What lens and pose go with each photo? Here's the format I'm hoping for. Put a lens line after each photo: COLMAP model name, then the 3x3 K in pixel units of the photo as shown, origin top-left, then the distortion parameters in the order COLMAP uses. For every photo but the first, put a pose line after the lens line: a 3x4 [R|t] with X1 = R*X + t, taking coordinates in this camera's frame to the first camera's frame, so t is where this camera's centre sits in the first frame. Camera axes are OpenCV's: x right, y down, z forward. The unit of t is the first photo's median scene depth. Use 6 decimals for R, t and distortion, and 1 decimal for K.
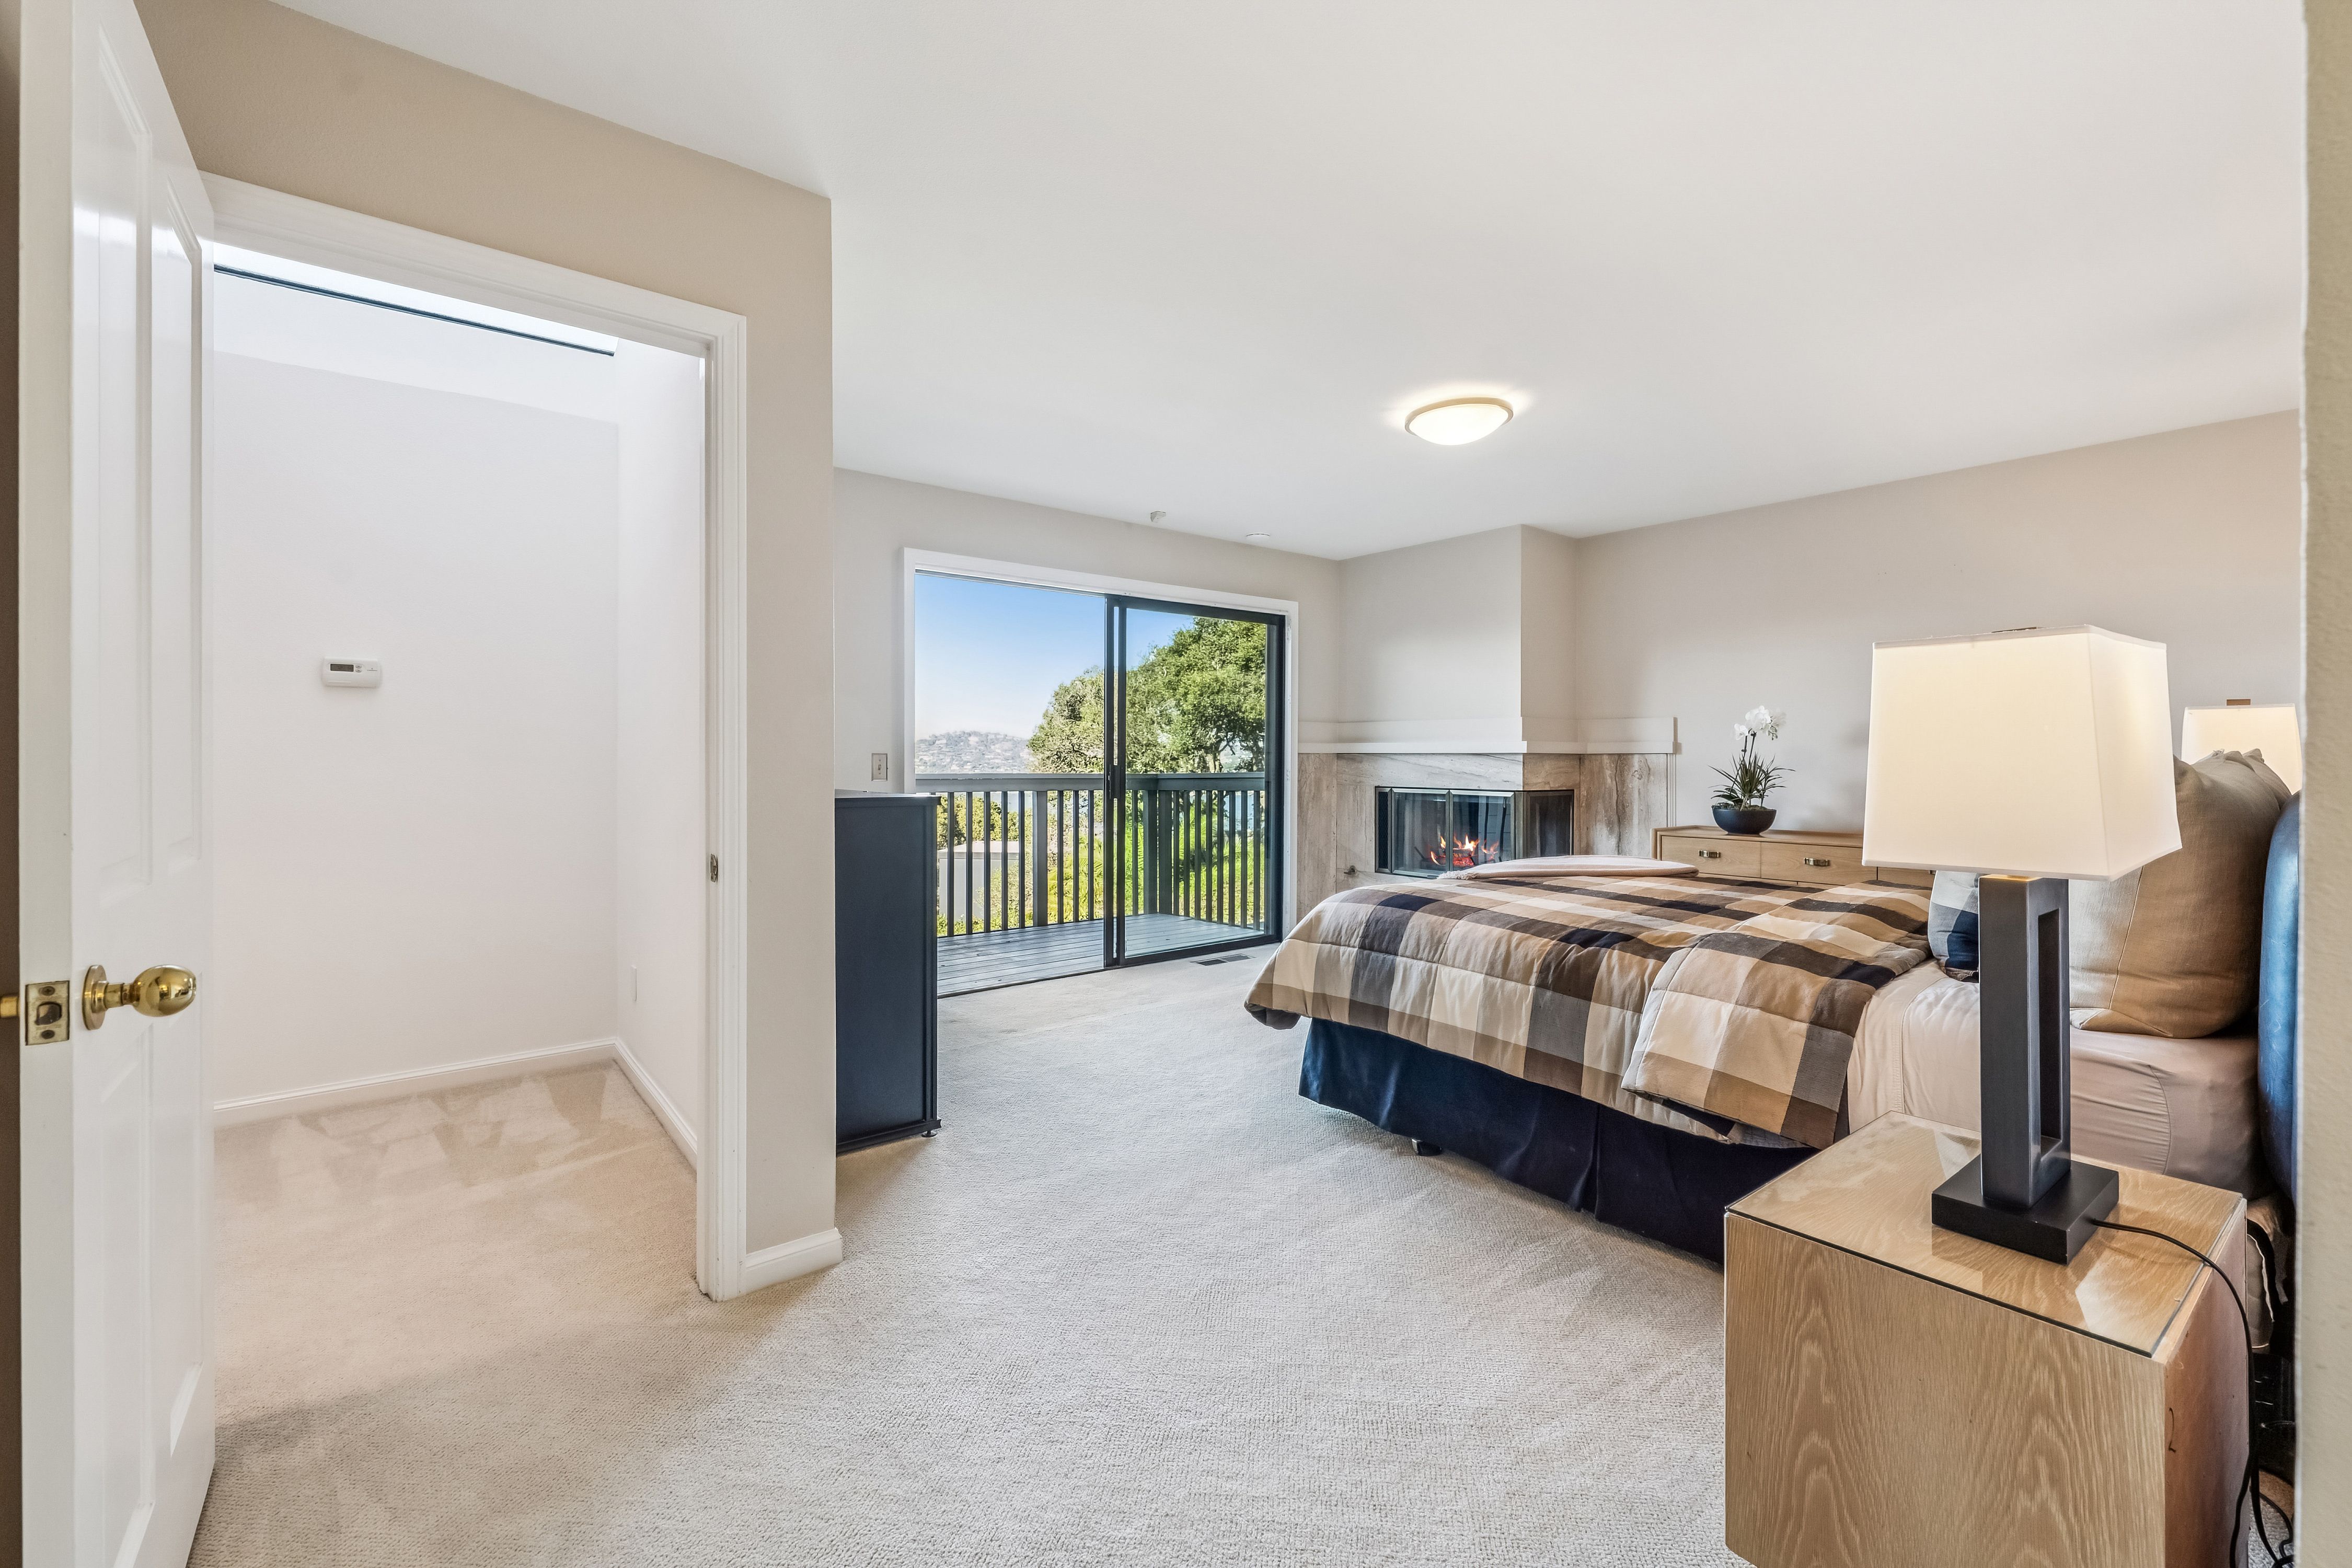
lens RADIAL K [[972.8, 0, 1167.2], [0, 972.8, 759.6], [0, 0, 1]] dist [-0.002393, -0.000028]
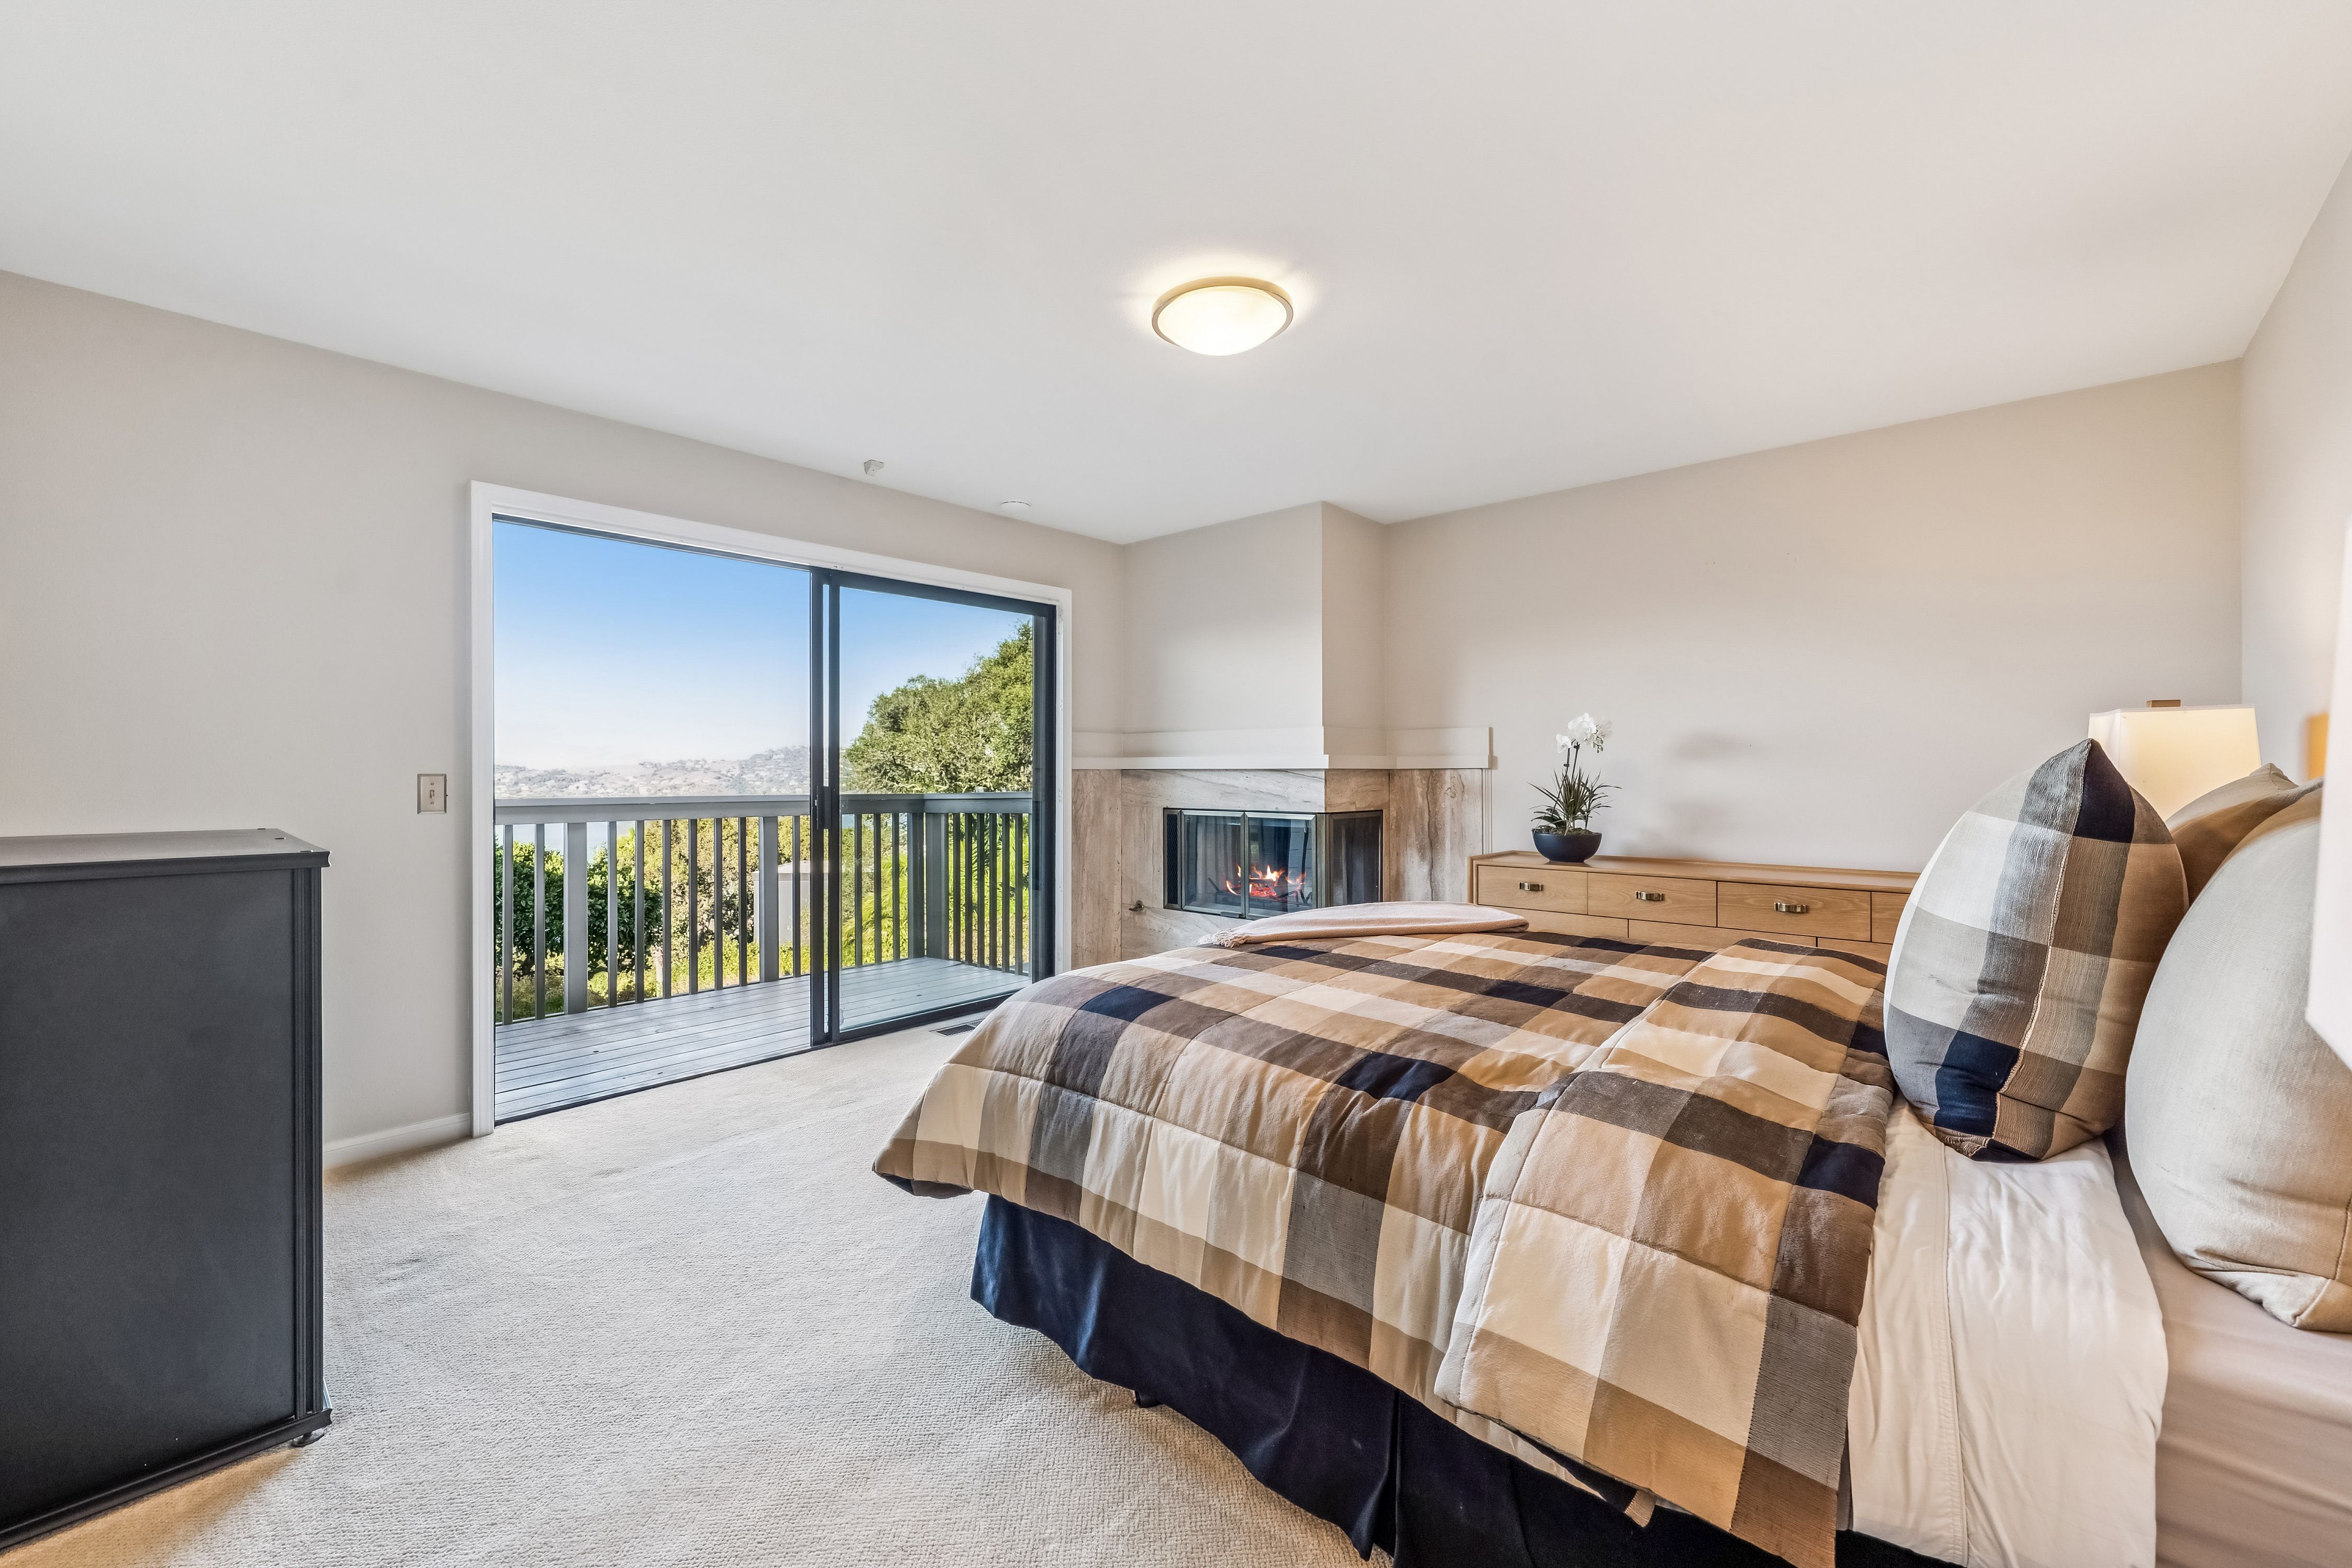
lens RADIAL K [[929.1, 0, 1177.8], [0, 929.1, 774.1], [0, 0, 1]] dist [-0.003697, -0.000608]
pose [[0.985883, -0.005718, 0.167336, 0.146302], [0.005529, 0.999983, 0.001591, -0.005867], [-0.167343, -0.000643, 0.985899, 0.311565]]
